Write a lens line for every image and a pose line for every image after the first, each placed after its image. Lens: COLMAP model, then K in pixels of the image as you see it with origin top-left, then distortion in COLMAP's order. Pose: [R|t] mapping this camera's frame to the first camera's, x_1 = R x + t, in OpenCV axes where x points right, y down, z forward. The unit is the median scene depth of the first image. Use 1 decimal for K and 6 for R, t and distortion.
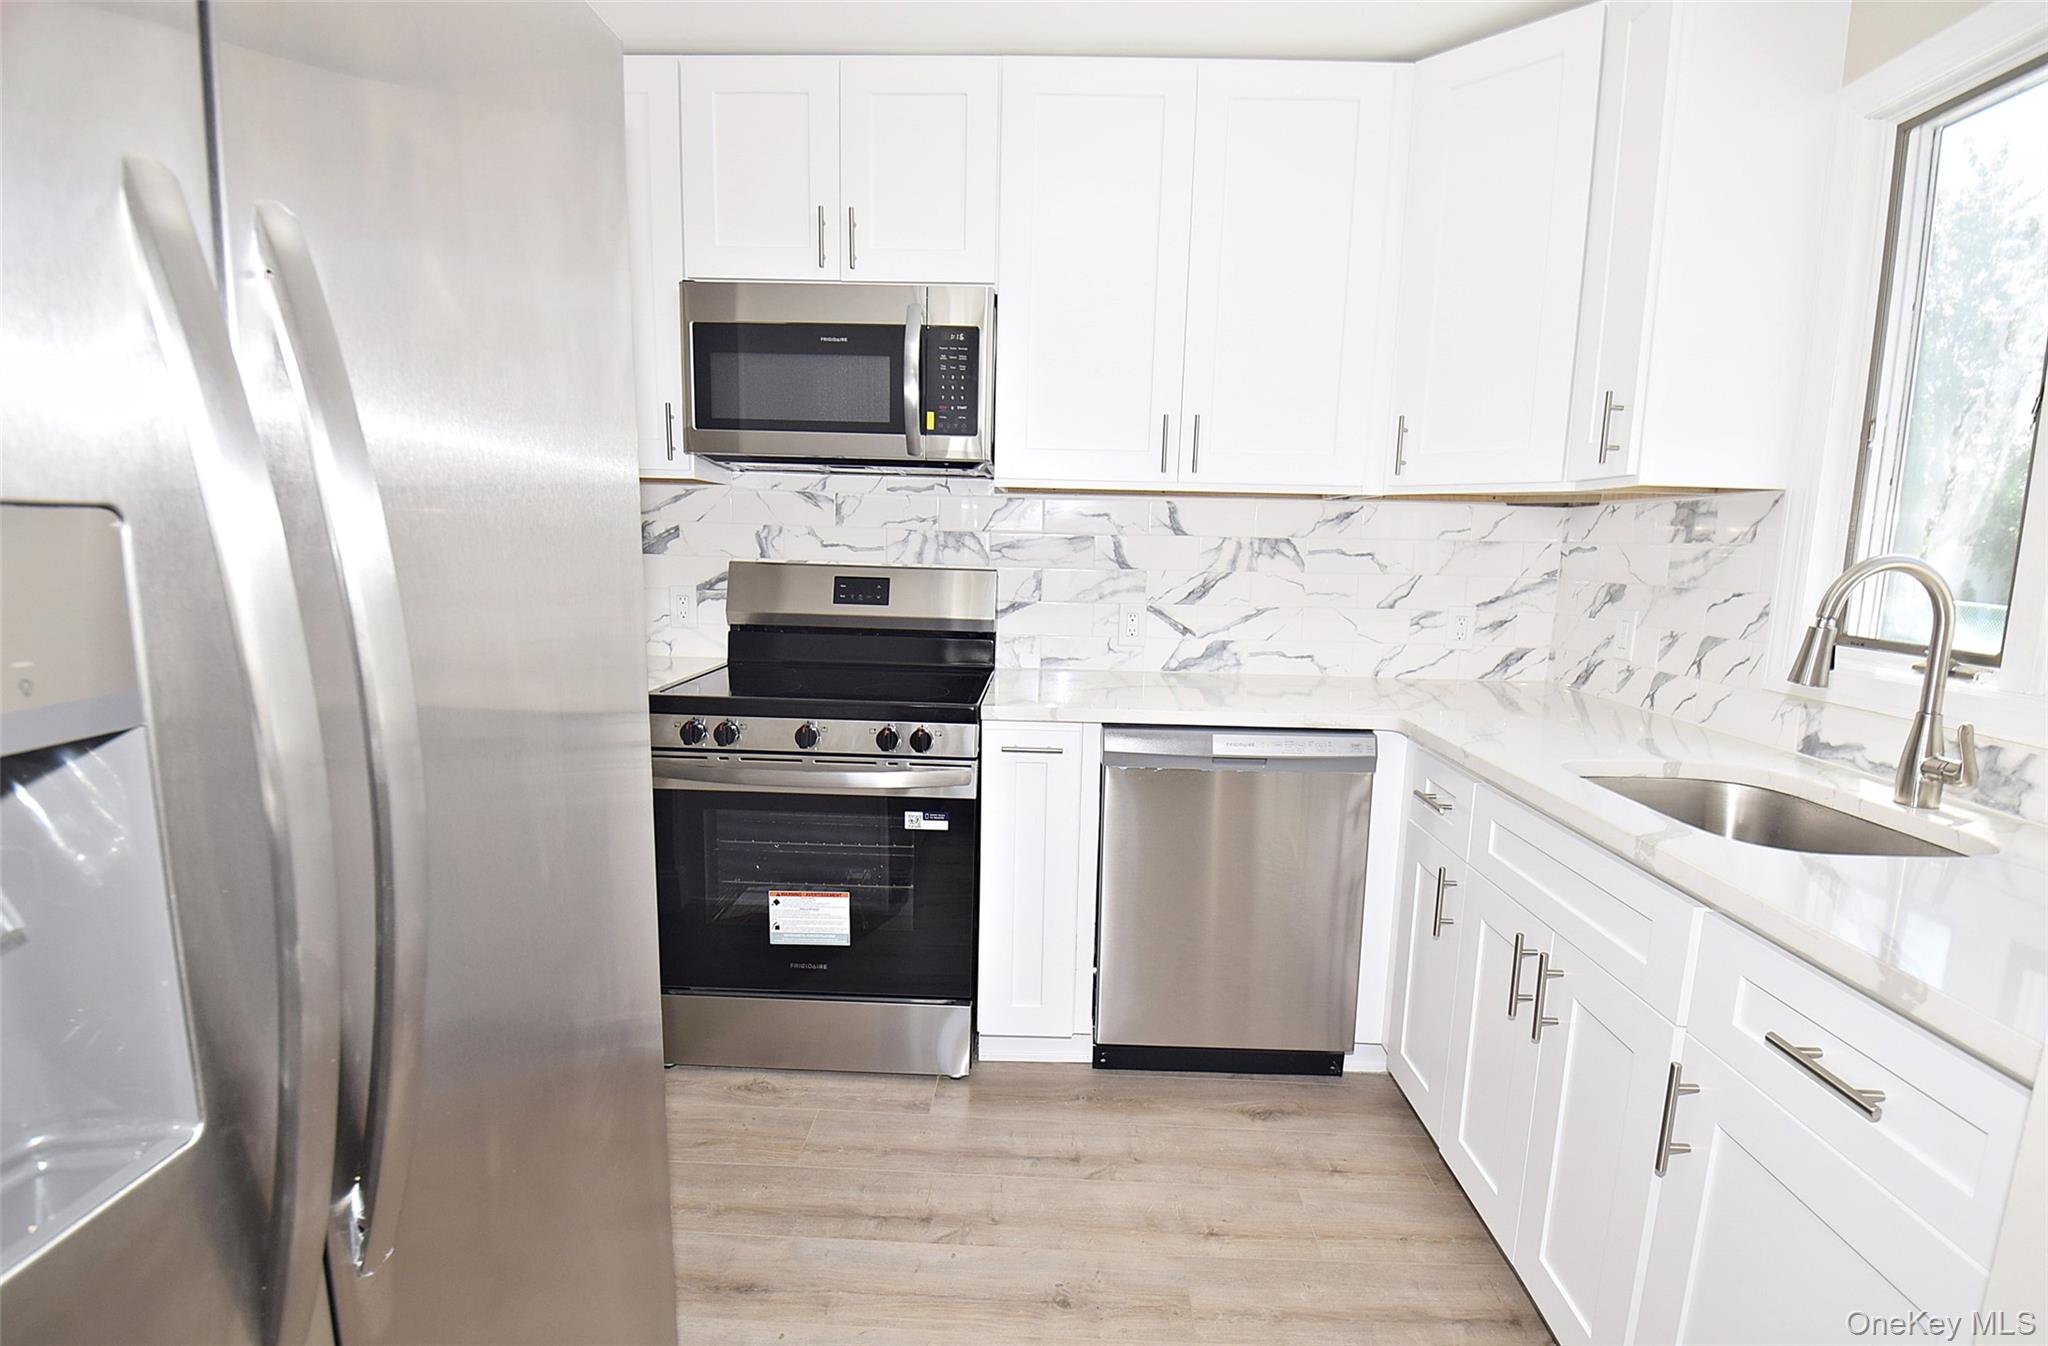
lens RADIAL K [[946.5, 0, 1024.0], [0, 946.5, 673.0], [0, 0, 1]] dist [0.035603, -0.063512]
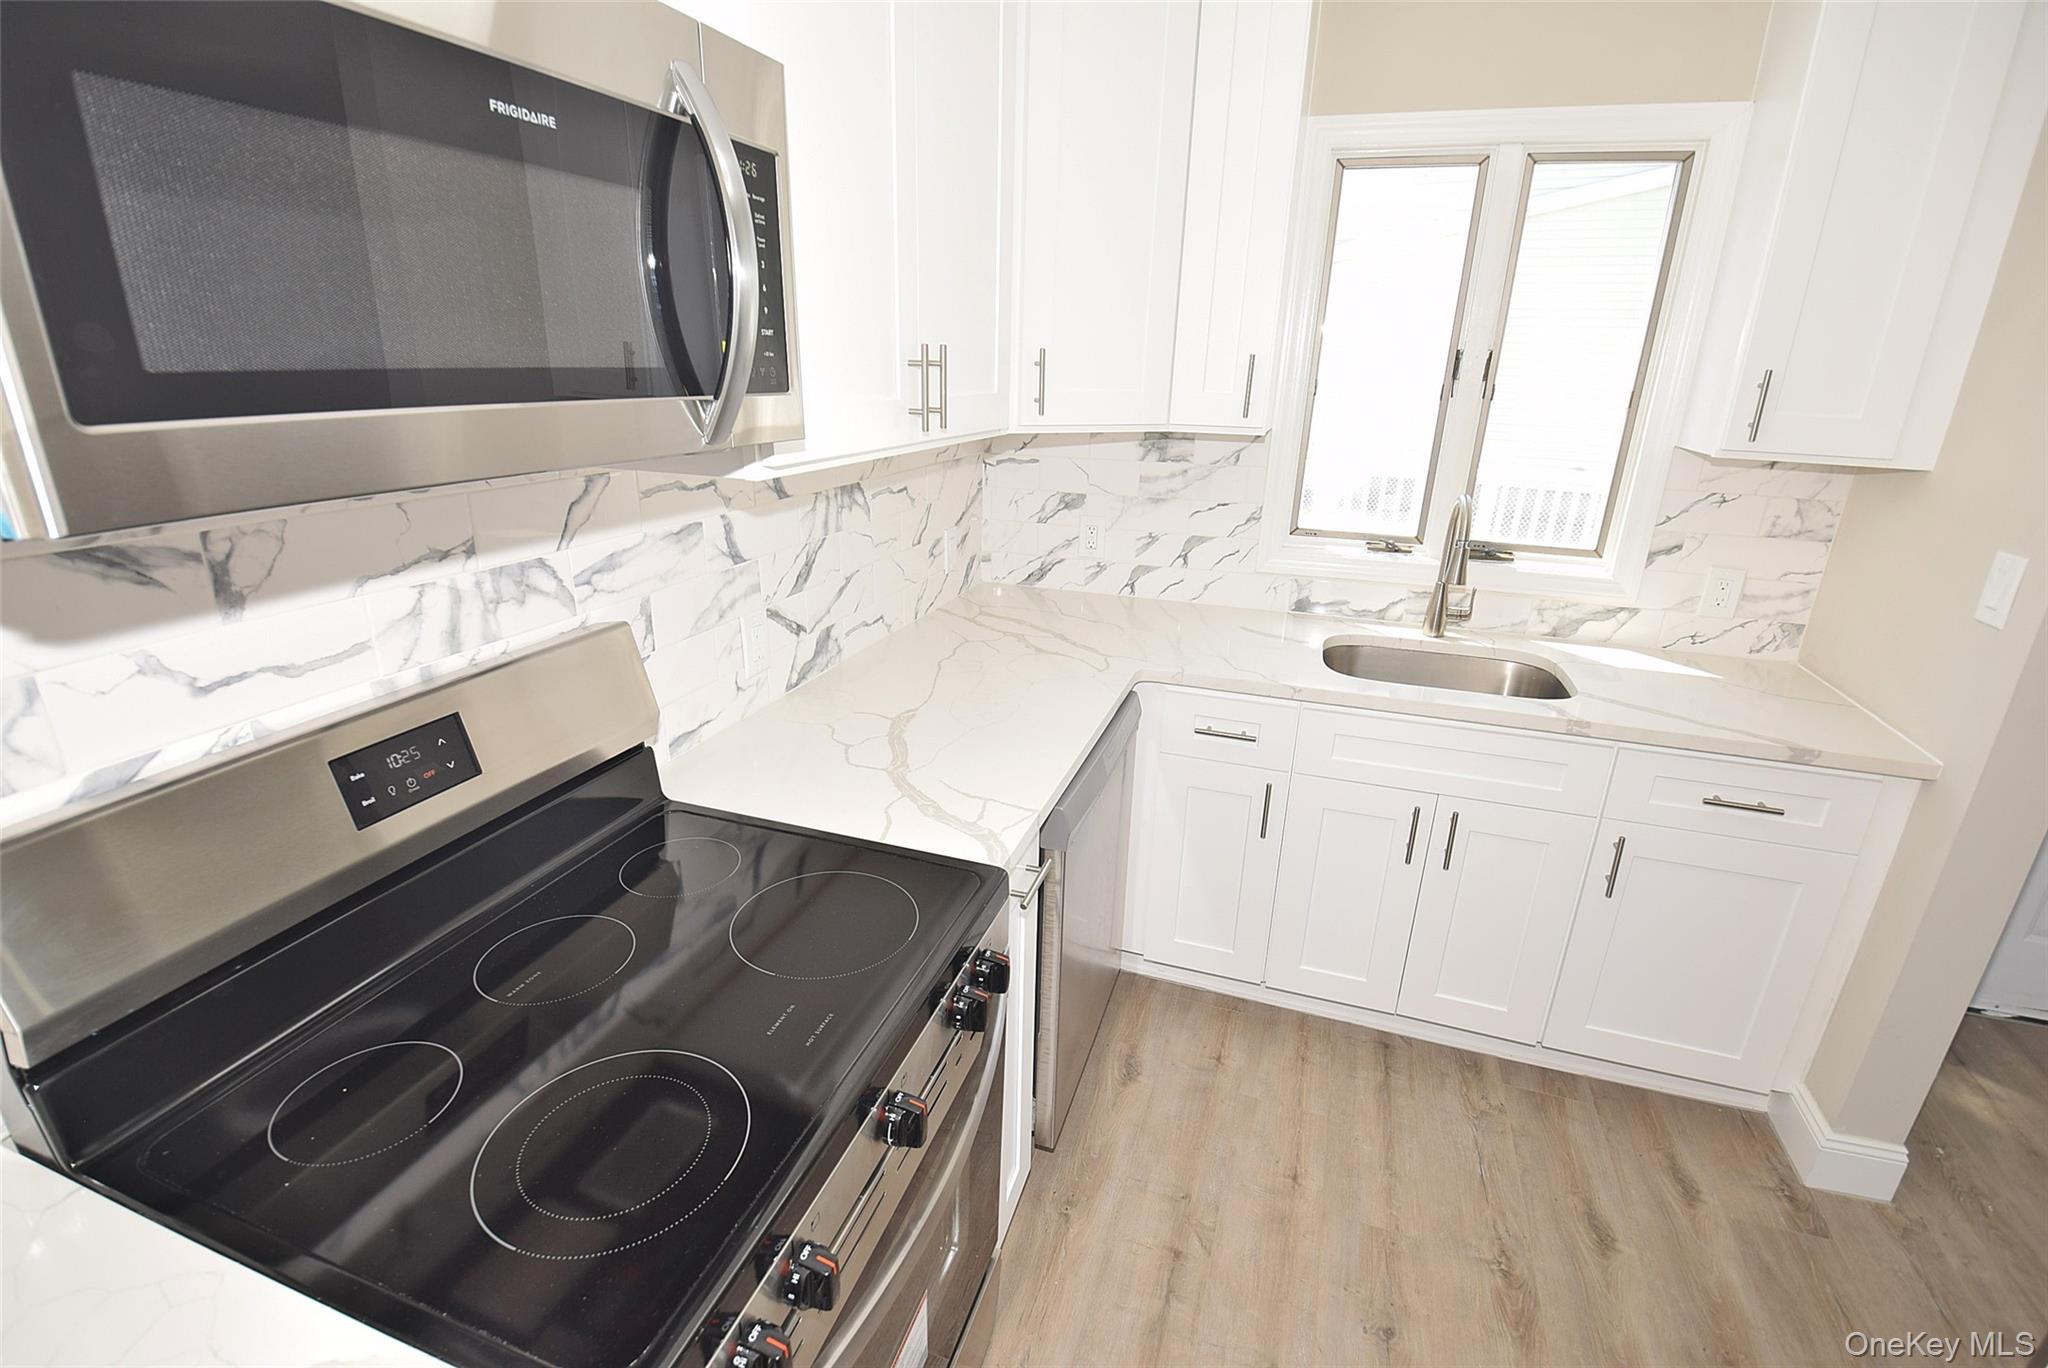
lens RADIAL K [[912.5, 0, 1024.0], [0, 912.5, 684.0], [0, 0, 1]] dist [0.021886, -0.042264]
pose [[0.285446, -0.337390, 0.897044, -0.458365], [0.114654, 0.941286, 0.317546, -0.226216], [-0.951512, 0.012207, 0.307369, 0.683439]]
